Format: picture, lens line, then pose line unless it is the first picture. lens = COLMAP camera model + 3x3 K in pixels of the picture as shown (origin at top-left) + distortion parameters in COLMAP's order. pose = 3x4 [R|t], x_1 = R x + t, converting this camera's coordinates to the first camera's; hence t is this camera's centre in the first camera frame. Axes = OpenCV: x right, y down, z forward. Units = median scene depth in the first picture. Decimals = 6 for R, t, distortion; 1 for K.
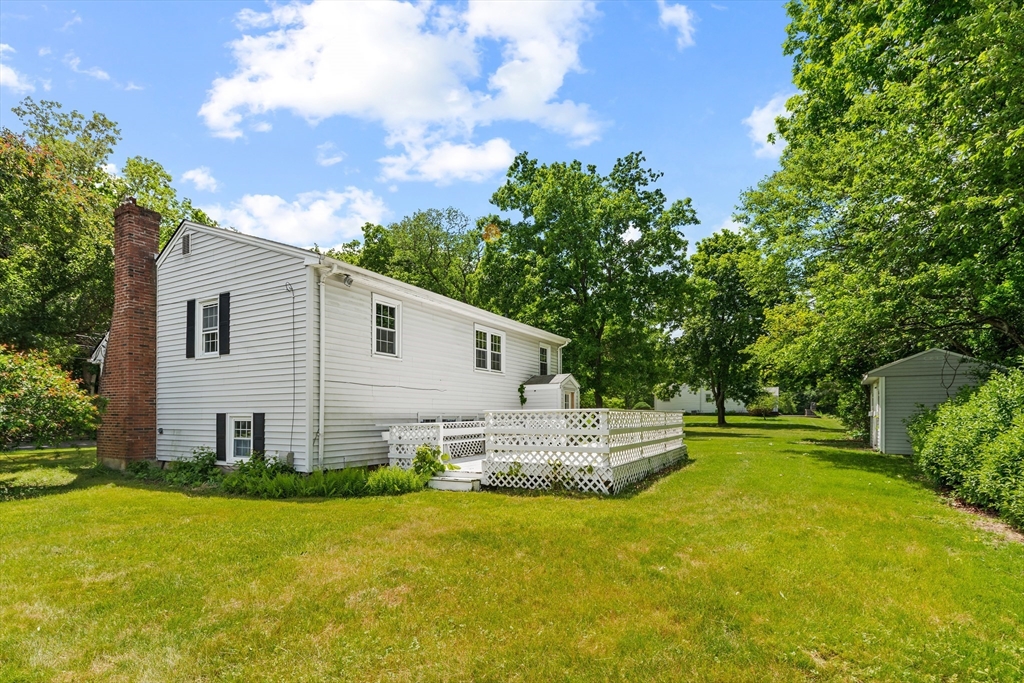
lens RADIAL K [[494.4, 0, 513.2], [0, 494.4, 413.1], [0, 0, 1]] dist [-0.050659, 0.000281]
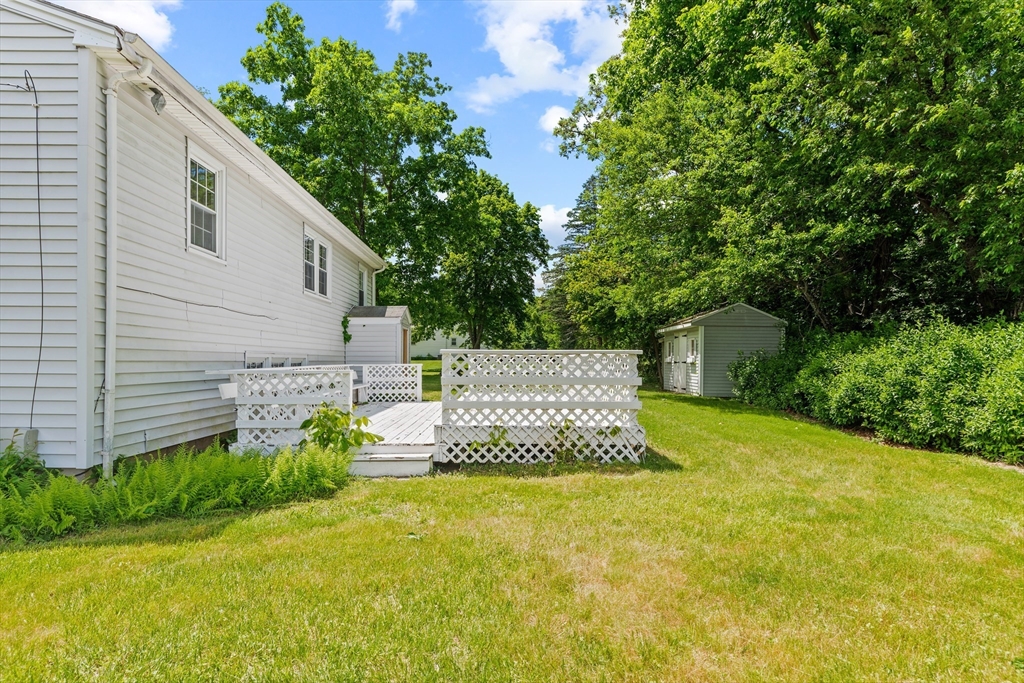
lens RADIAL K [[535.7, 0, 510.3], [0, 535.7, 364.4], [0, 0, 1]] dist [0.003817, -0.012080]
pose [[0.858409, 0.005654, 0.512934, -0.291950], [-0.012346, 0.999877, 0.009640, 0.005380], [-0.512817, -0.014608, 0.858374, 0.284897]]
